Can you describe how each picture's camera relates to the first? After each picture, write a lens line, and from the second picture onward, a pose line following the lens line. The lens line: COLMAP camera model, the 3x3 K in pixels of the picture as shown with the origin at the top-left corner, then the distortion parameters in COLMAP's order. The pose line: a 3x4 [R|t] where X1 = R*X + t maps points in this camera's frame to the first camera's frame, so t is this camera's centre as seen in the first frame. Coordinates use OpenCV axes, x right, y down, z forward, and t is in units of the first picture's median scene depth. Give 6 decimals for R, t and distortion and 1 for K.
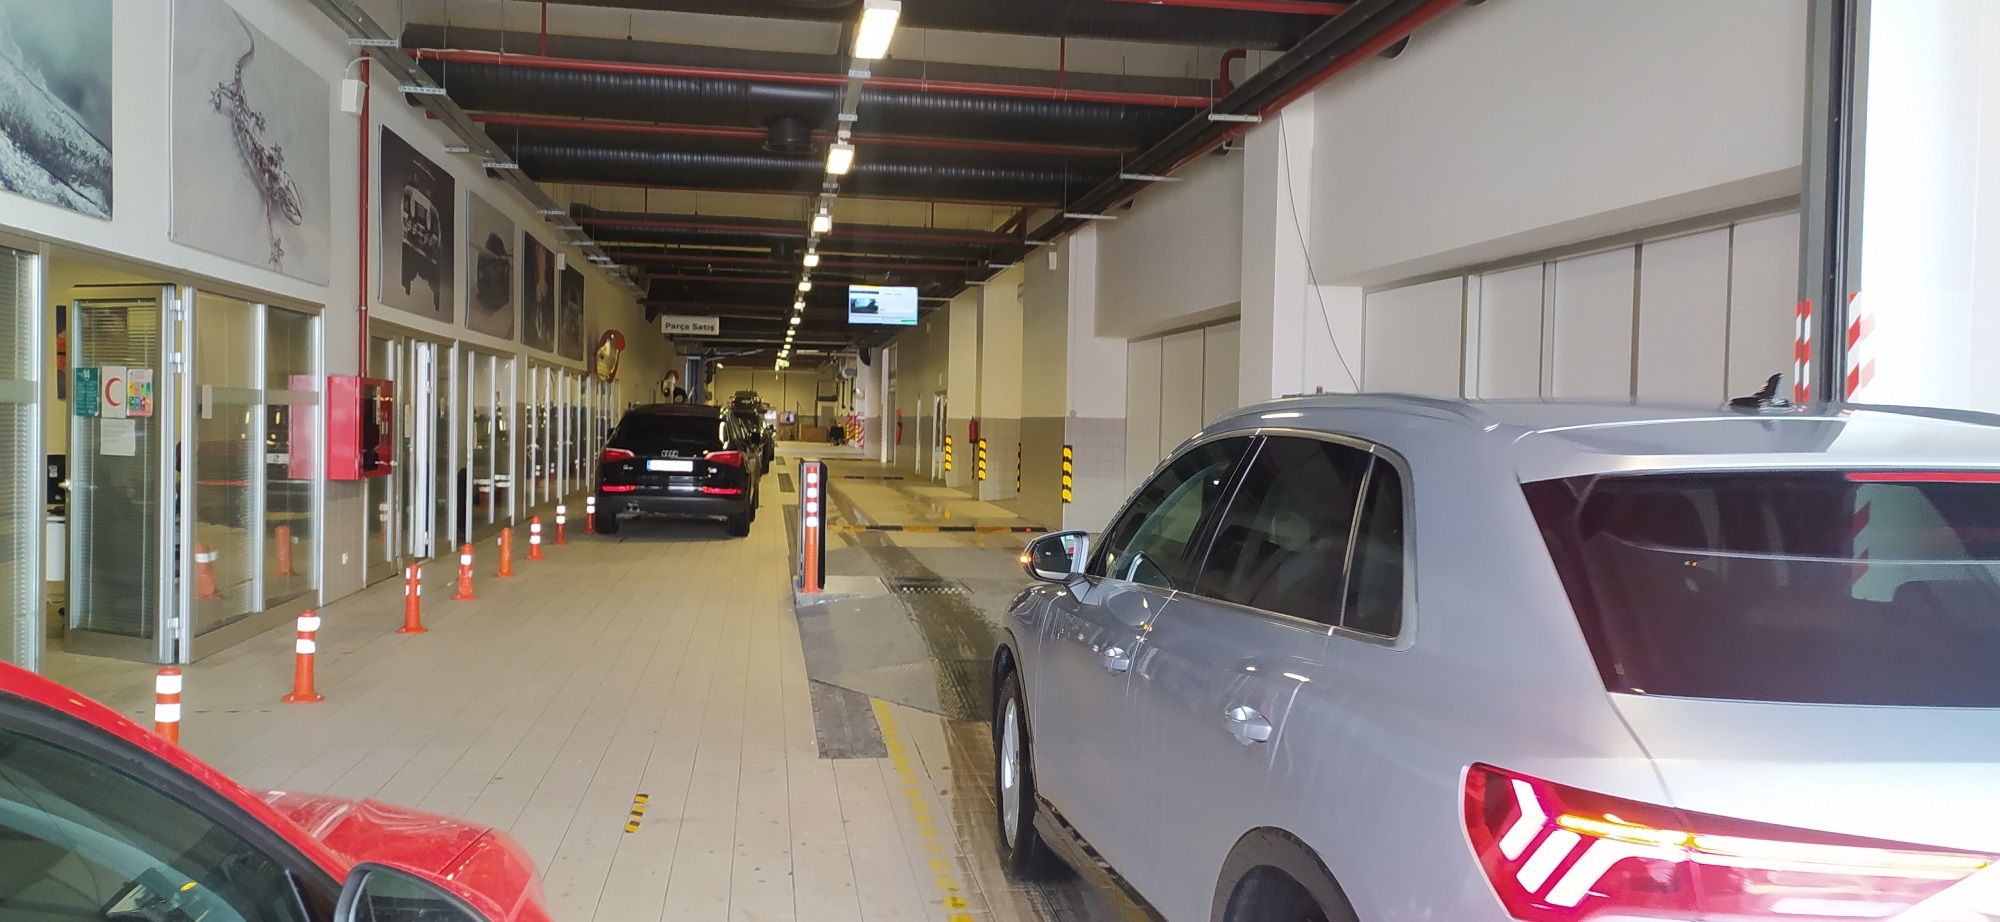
lens RADIAL K [[1541.1, 0, 994.8], [0, 1541.1, 466.4], [0, 0, 1]] dist [0.074252, -0.103704]
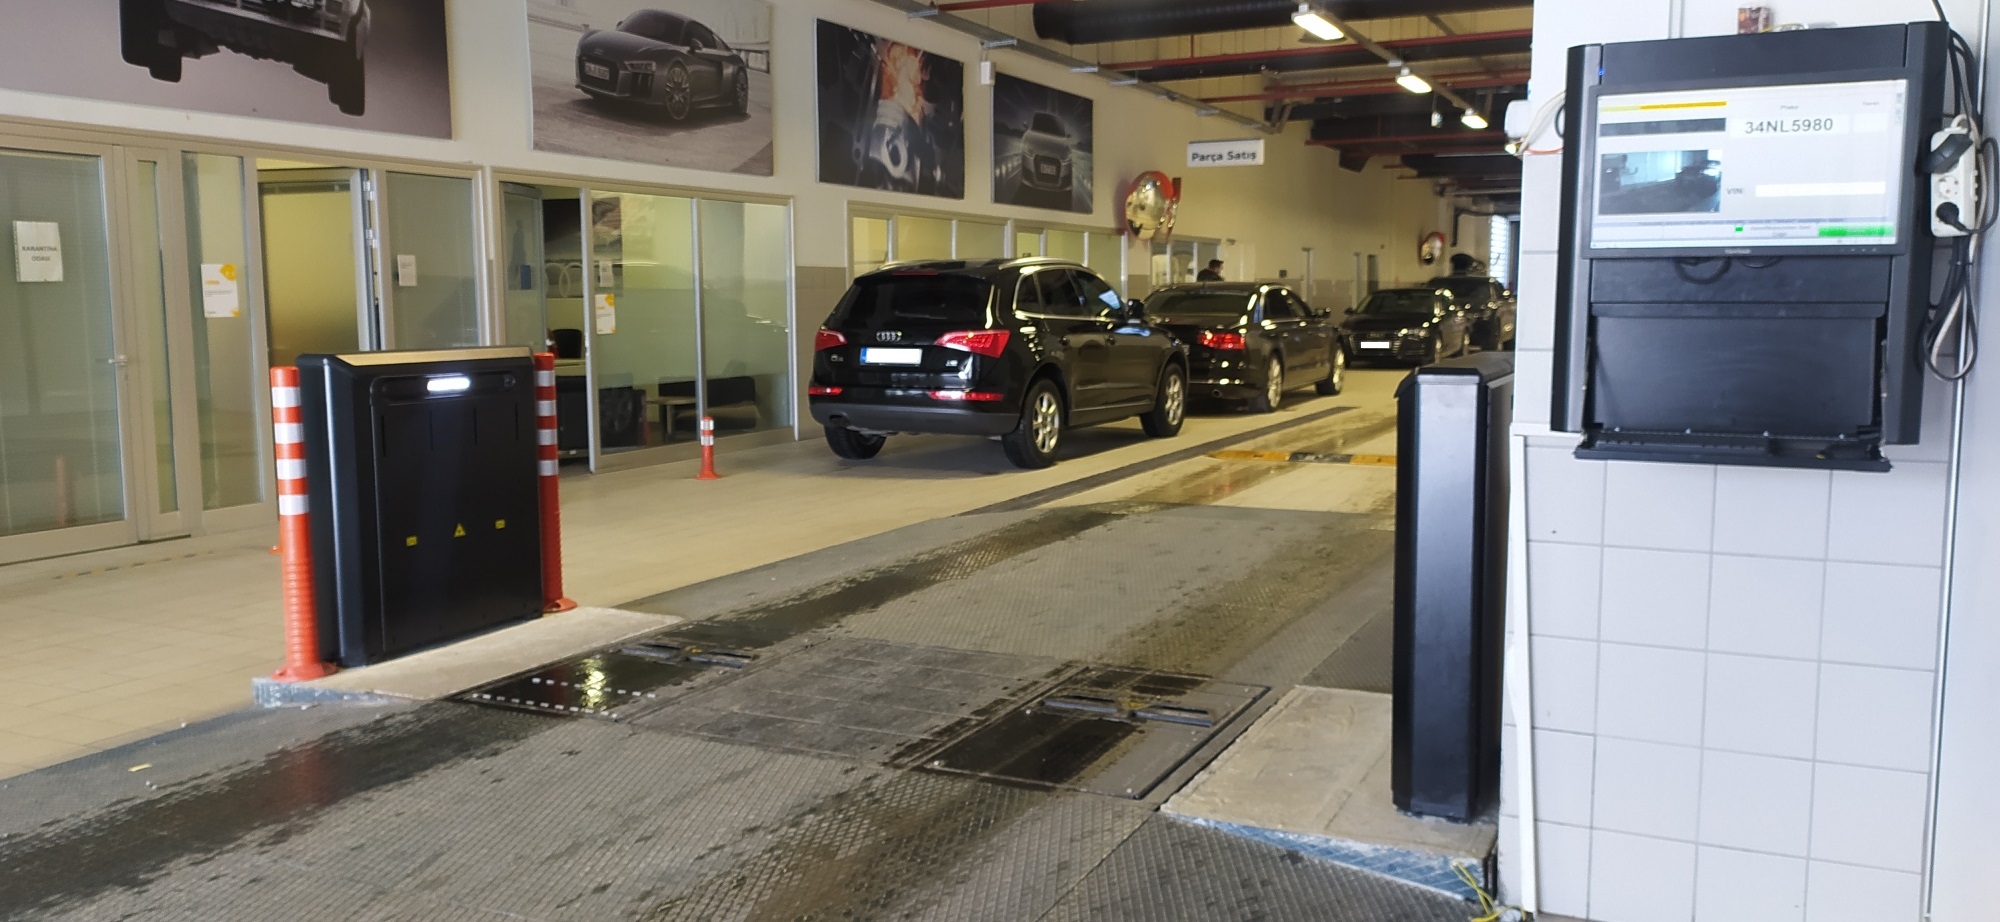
lens RADIAL K [[1508.9, 0, 993.8], [0, 1508.9, 465.4], [0, 0, 1]] dist [0.057676, -0.069685]
pose [[0.822214, 0.035979, -0.568039, 0.172130], [0.008824, 0.997074, 0.075926, -0.002708], [0.569109, -0.067440, 0.819492, 0.520496]]
